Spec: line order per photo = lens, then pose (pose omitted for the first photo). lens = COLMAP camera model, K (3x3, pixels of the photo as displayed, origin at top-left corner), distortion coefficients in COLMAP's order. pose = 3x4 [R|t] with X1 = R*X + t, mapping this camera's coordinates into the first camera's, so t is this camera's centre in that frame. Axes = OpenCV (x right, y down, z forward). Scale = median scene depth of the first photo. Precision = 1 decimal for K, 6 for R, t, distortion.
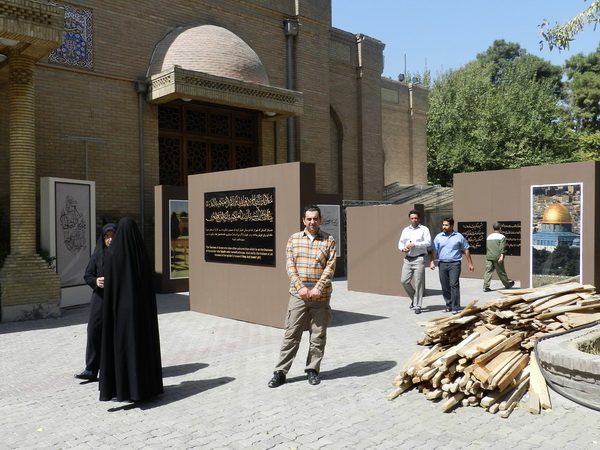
lens RADIAL K [[567.2, 0, 300.0], [0, 567.2, 225.0], [0, 0, 1]] dist [0.032117, -0.006380]
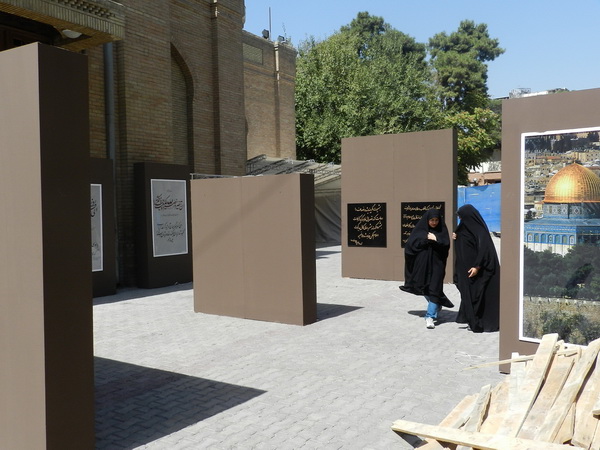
lens RADIAL K [[567.2, 0, 300.0], [0, 567.2, 225.0], [0, 0, 1]] dist [0.032117, -0.006380]
pose [[0.970591, -0.012380, 0.240418, 0.027867], [0.005447, 0.999551, 0.029478, 0.000321], [-0.240675, -0.027301, 0.970222, 0.212206]]
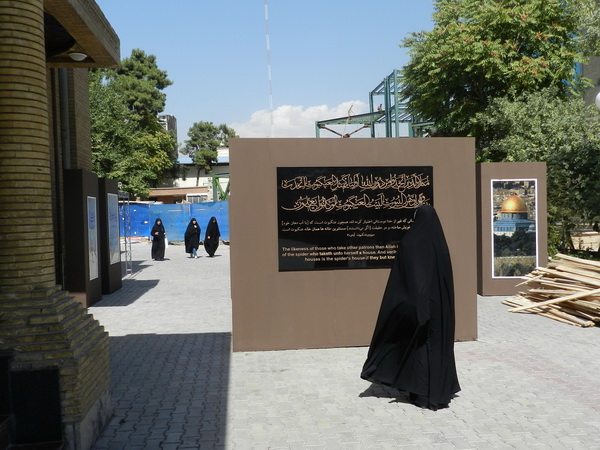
lens RADIAL K [[567.2, 0, 300.0], [0, 567.2, 225.0], [0, 0, 1]] dist [0.032117, -0.006380]
pose [[0.595352, -0.016933, 0.803287, -0.300015], [0.016105, 0.999829, 0.009140, 0.002062], [-0.803304, 0.007496, 0.595523, 0.256254]]
